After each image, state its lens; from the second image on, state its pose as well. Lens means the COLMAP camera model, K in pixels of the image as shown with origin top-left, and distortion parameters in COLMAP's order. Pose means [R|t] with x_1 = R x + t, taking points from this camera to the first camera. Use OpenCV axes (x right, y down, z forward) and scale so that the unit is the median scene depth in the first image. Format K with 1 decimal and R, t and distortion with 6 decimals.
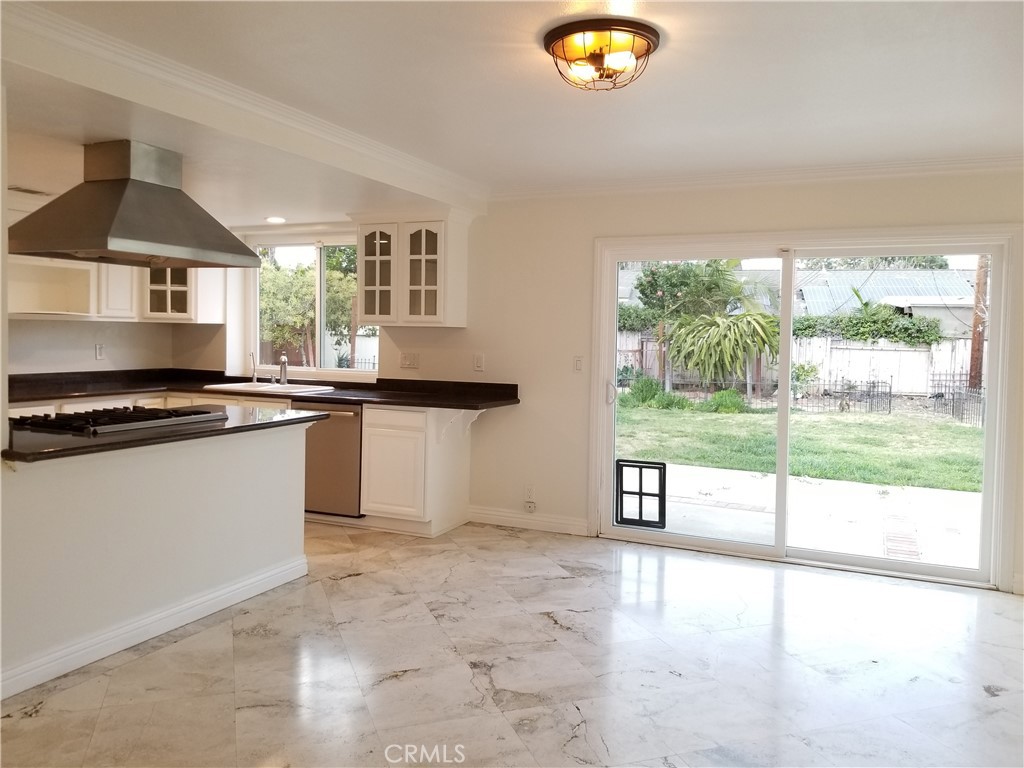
lens RADIAL K [[802.8, 0, 525.6], [0, 802.8, 350.0], [0, 0, 1]] dist [0.051174, -0.078838]
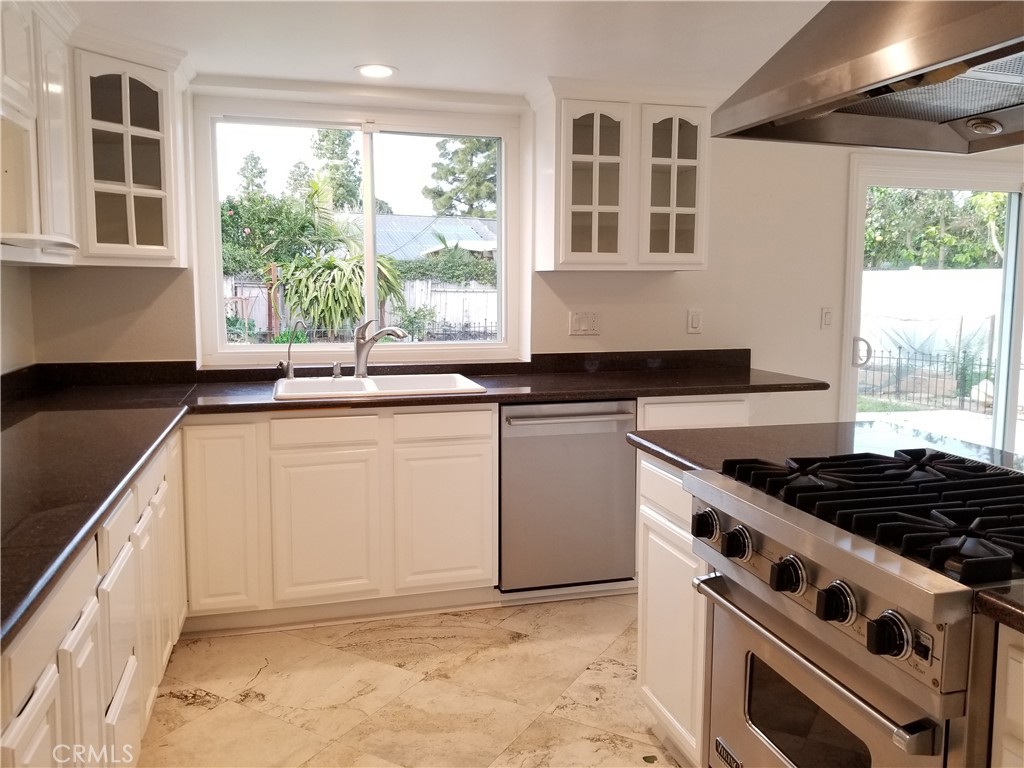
lens RADIAL K [[802.8, 0, 514.4], [0, 802.8, 364.1], [0, 0, 1]] dist [0.051174, -0.078838]
pose [[0.777456, -0.079045, 0.623950, -0.639441], [0.024216, 0.995097, 0.095891, -0.019491], [-0.628470, -0.059442, 0.775559, 0.566843]]
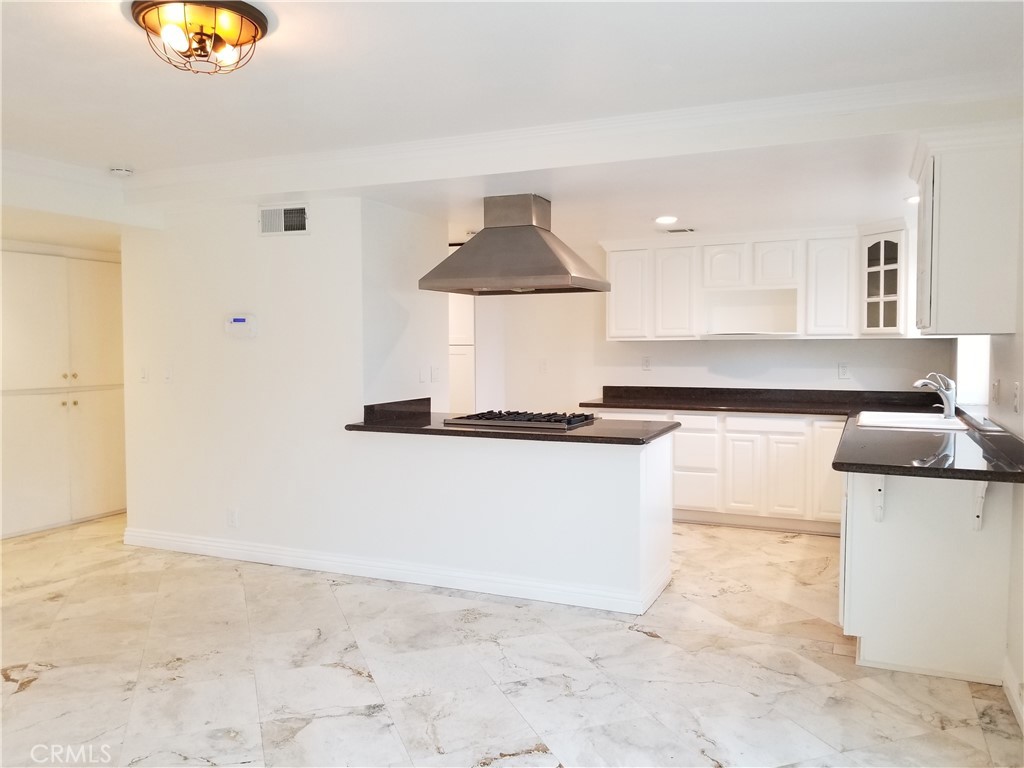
lens RADIAL K [[802.8, 0, 508.9], [0, 802.8, 390.4], [0, 0, 1]] dist [0.051174, -0.078838]
pose [[0.004020, 0.052008, -0.998639, 0.501051], [-0.019616, 0.998459, 0.051920, -0.017450], [0.999800, 0.019381, 0.005034, 0.667779]]
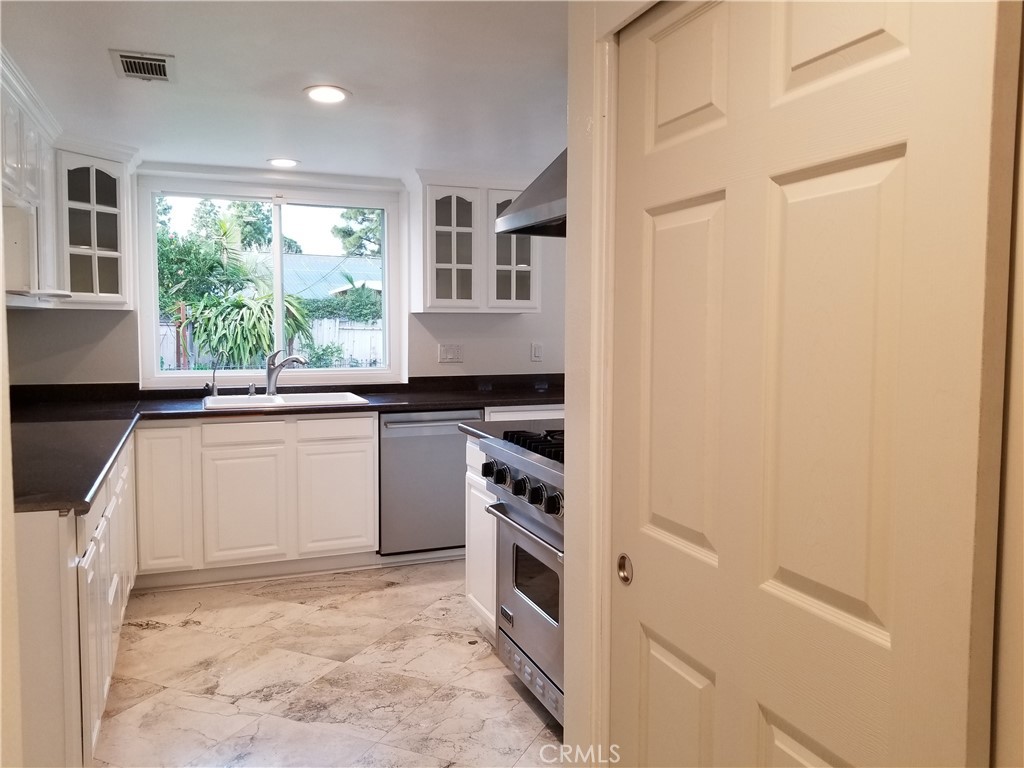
lens RADIAL K [[802.8, 0, 507.3], [0, 802.8, 377.0], [0, 0, 1]] dist [0.051174, -0.078838]
pose [[0.711156, -0.063328, 0.700176, -0.738902], [0.023137, 0.997503, 0.066720, -0.018319], [-0.702653, -0.031248, 0.710846, 0.387836]]
